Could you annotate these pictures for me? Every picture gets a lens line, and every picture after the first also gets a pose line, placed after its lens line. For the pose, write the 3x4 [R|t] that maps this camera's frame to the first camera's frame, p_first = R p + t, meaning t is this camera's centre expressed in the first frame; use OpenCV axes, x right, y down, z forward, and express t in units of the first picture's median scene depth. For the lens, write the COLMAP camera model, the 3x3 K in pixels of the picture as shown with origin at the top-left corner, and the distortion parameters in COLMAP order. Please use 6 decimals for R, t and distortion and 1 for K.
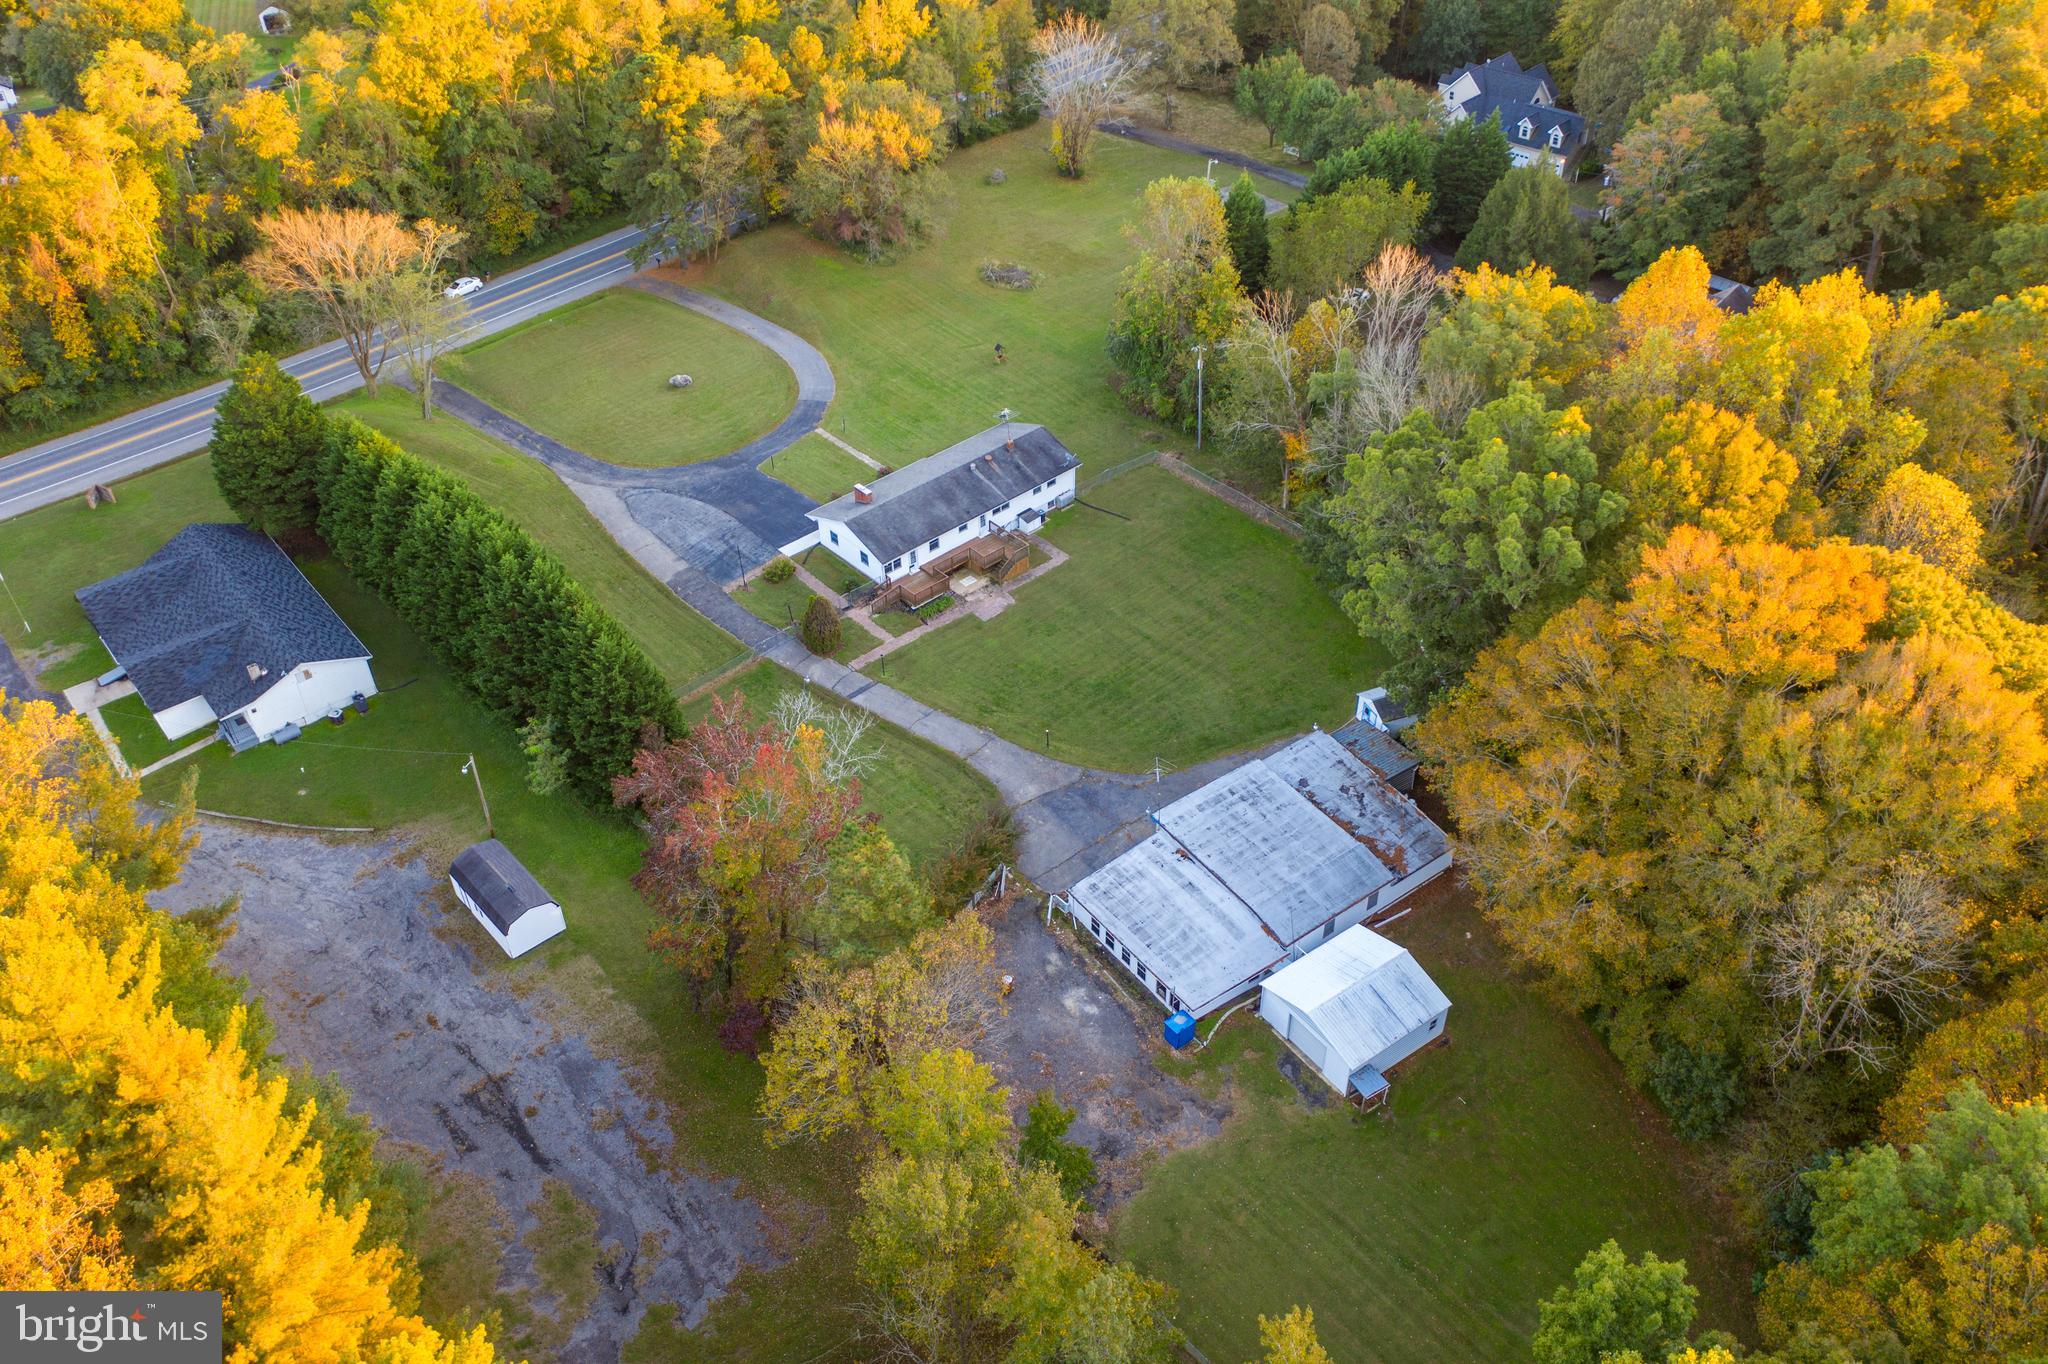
lens RADIAL K [[1622.6, 0, 1019.6], [0, 1622.6, 675.7], [0, 0, 1]] dist [-0.012299, 0.011449]
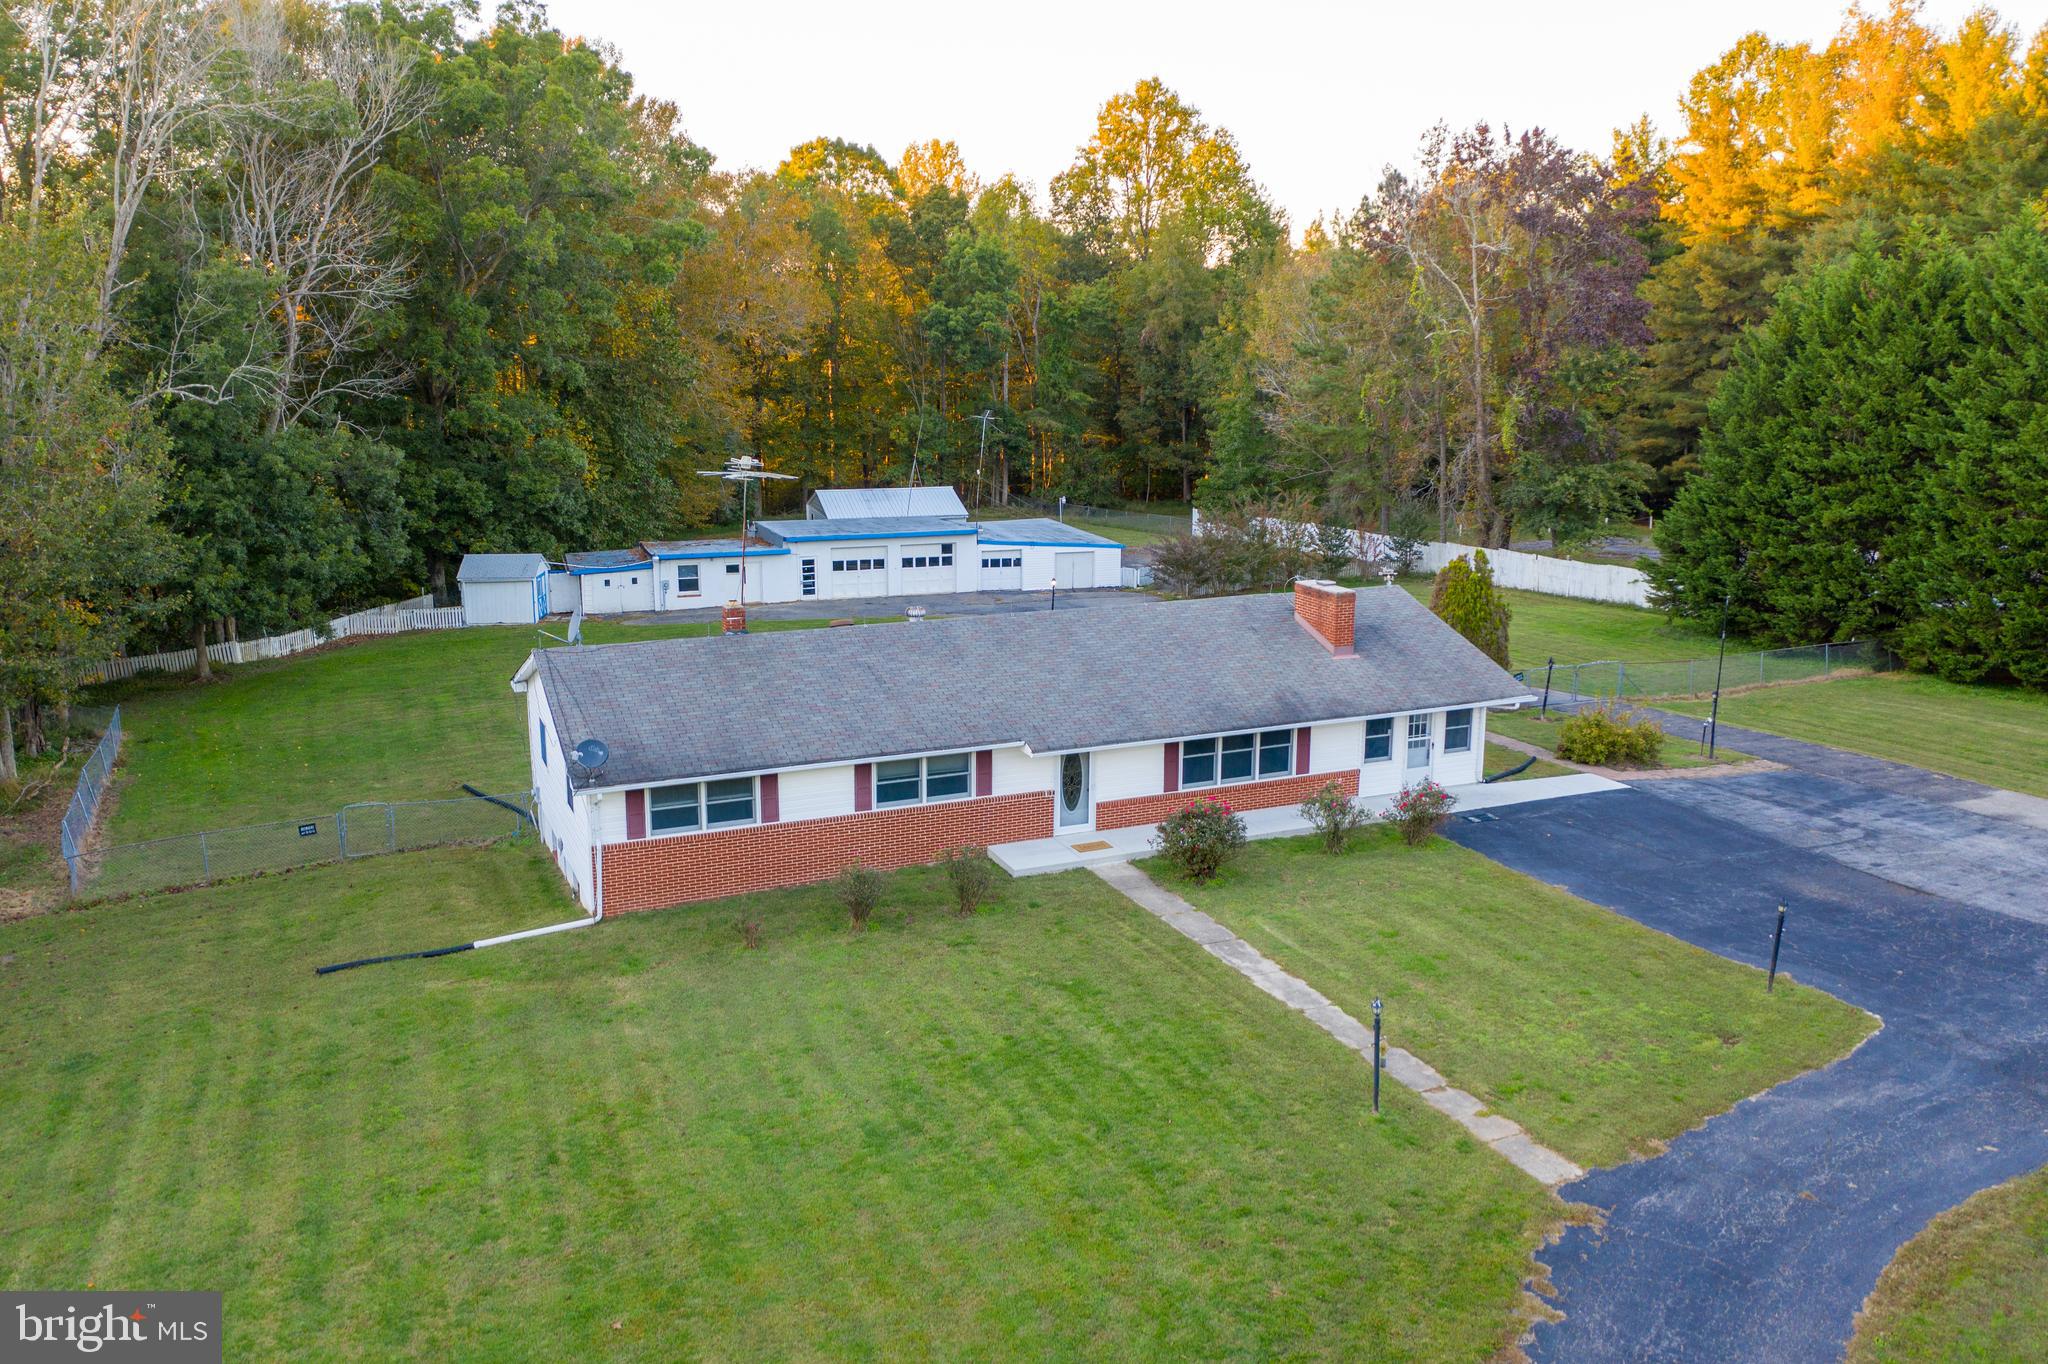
lens RADIAL K [[1622.6, 0, 1019.6], [0, 1622.6, 675.7], [0, 0, 1]] dist [-0.012299, 0.011449]
pose [[-0.947715, -0.048094, 0.315473, -0.160444], [0.215825, 0.631599, 0.744649, -0.390319], [-0.235066, 0.773802, -0.588196, 1.396732]]
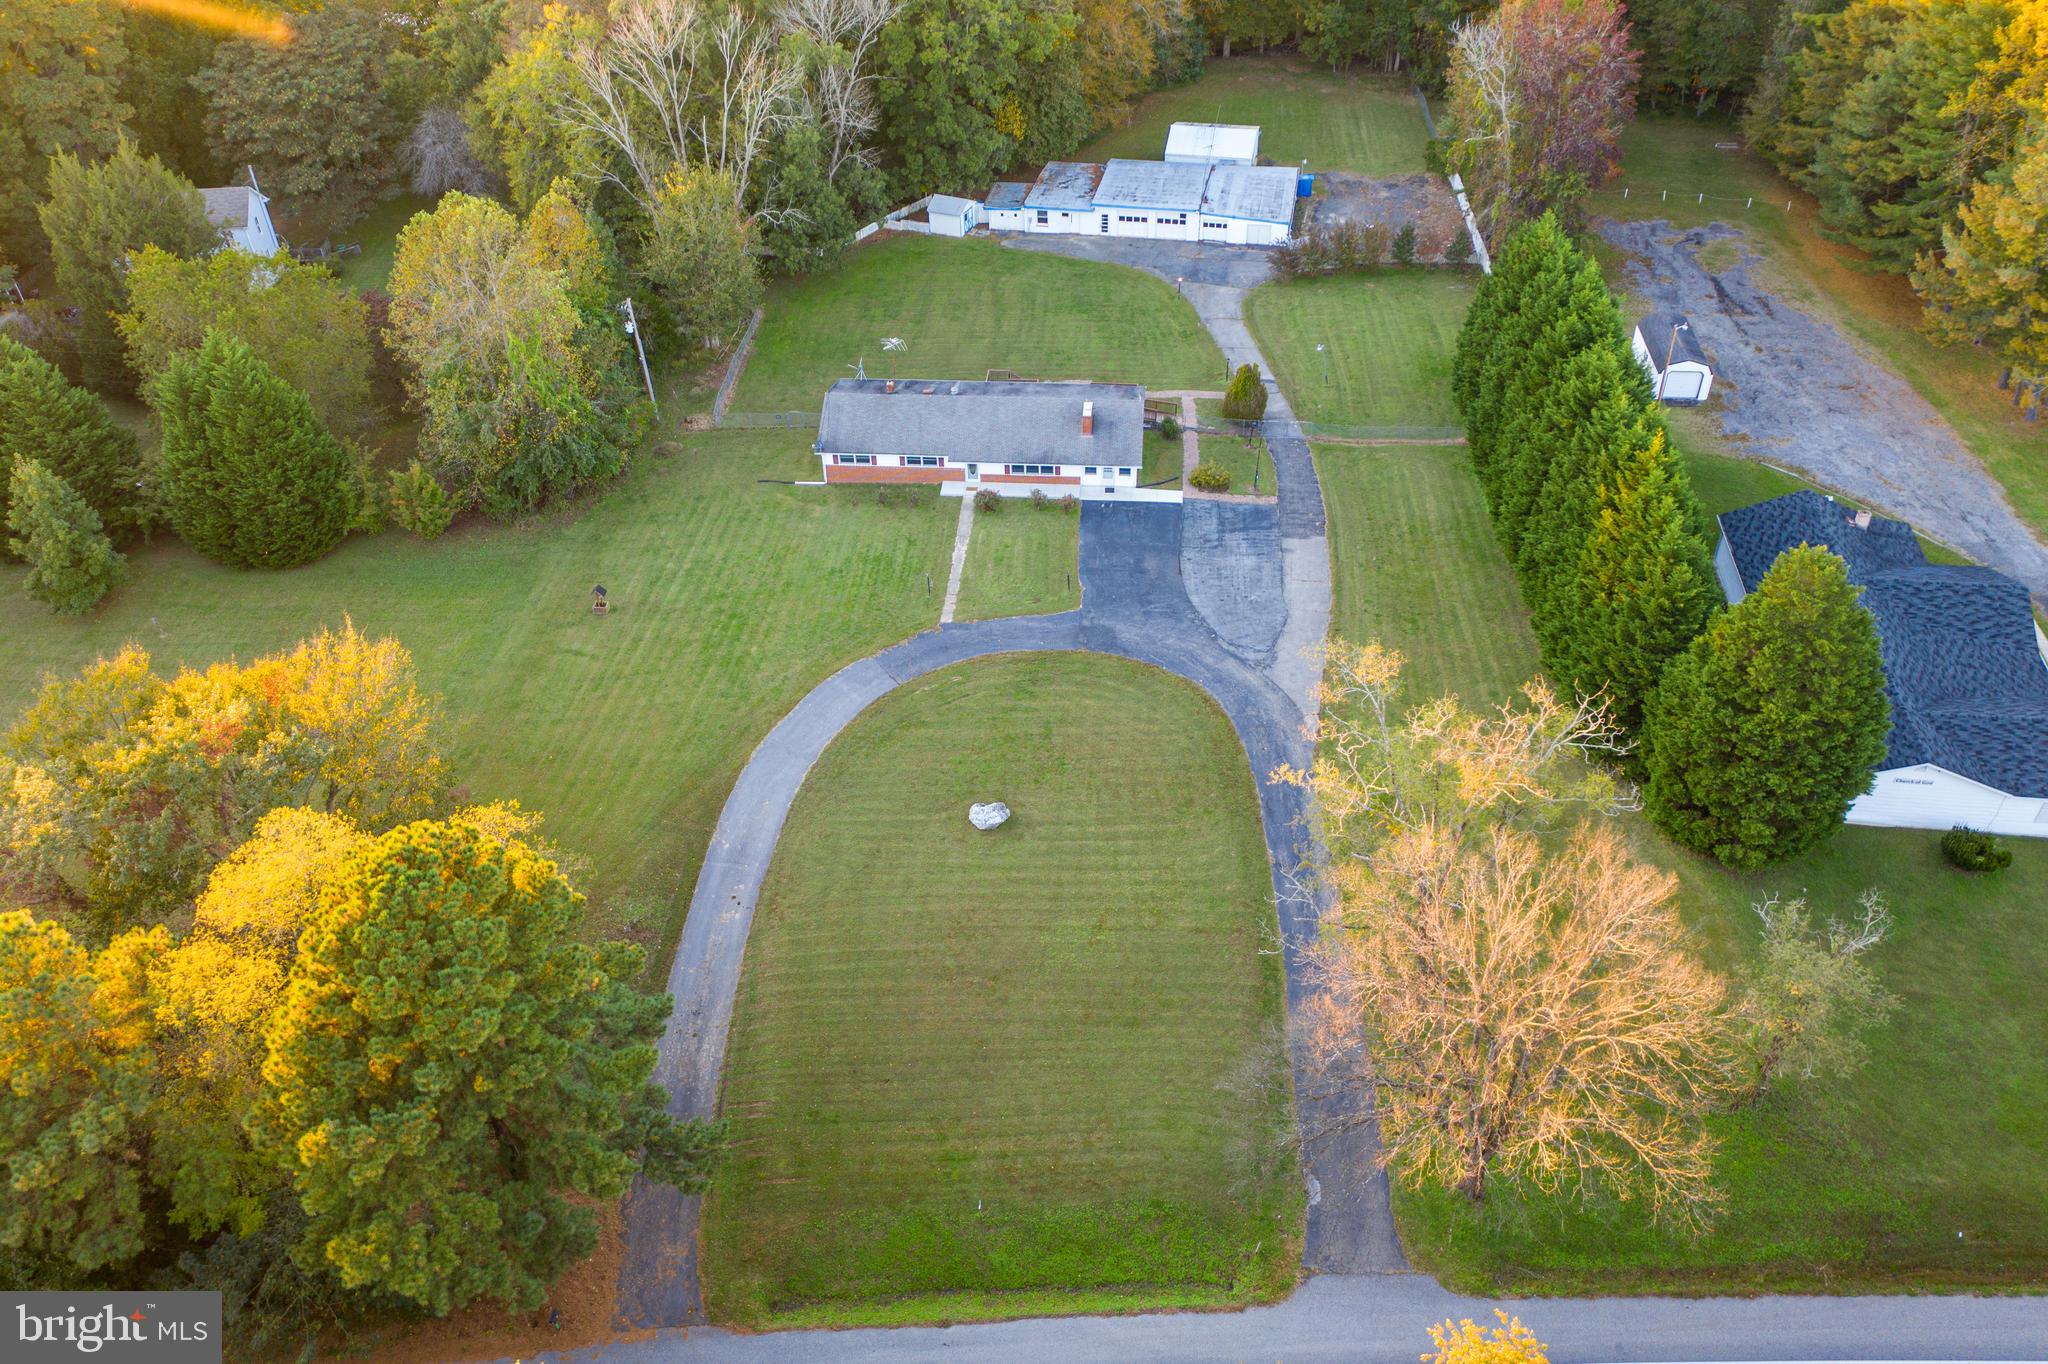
lens RADIAL K [[1622.6, 0, 1019.6], [0, 1622.6, 675.7], [0, 0, 1]] dist [-0.012299, 0.011449]
pose [[-0.681180, -0.439496, 0.585523, -0.708462], [0.489092, 0.321940, 0.810644, -0.871253], [-0.544778, 0.838569, -0.004345, 1.323093]]
